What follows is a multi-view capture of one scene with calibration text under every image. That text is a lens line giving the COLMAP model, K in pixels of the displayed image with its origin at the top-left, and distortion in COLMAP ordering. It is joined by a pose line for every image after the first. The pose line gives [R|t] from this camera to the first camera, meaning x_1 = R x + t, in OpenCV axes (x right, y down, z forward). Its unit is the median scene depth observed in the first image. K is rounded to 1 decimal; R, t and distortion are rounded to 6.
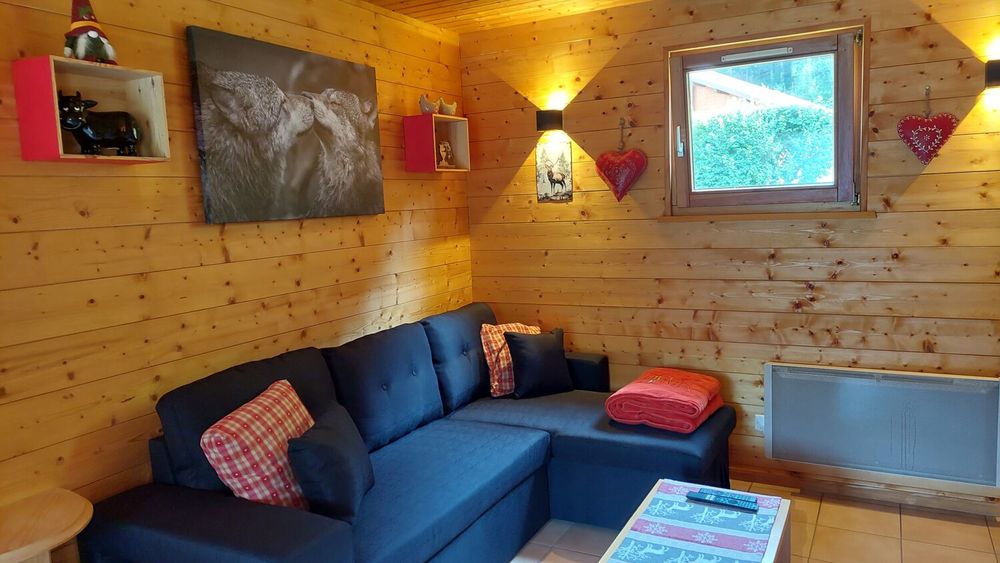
lens RADIAL K [[721.2, 0, 501.1], [0, 721.2, 276.1], [0, 0, 1]] dist [0.043551, -0.030143]
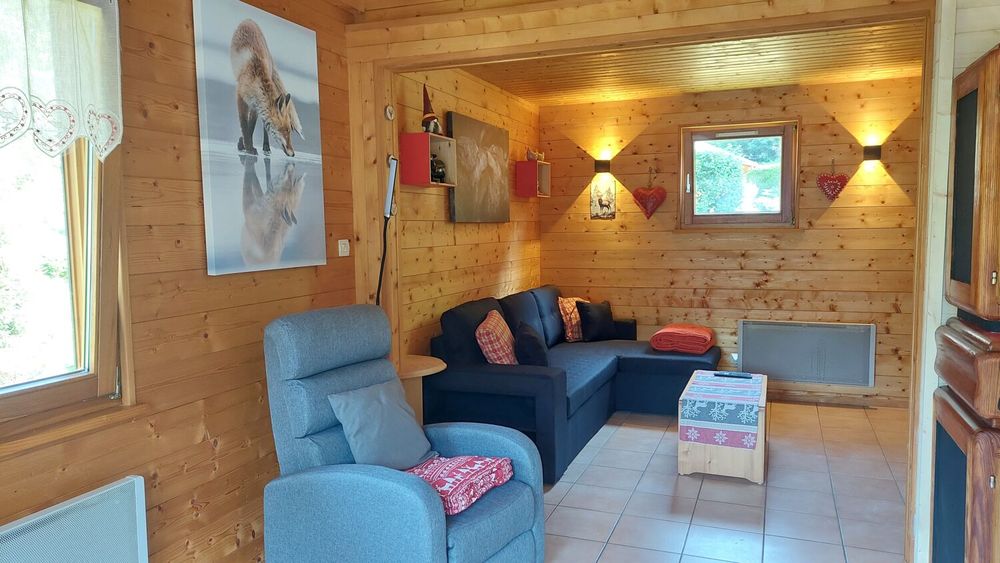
lens RADIAL K [[721.2, 0, 498.3], [0, 721.2, 285.6], [0, 0, 1]] dist [0.043551, -0.030143]
pose [[0.992734, 0.019627, 0.118718, -0.373533], [-0.016283, 0.999445, -0.029076, 0.099822], [-0.119223, 0.026931, 0.992502, -0.566460]]
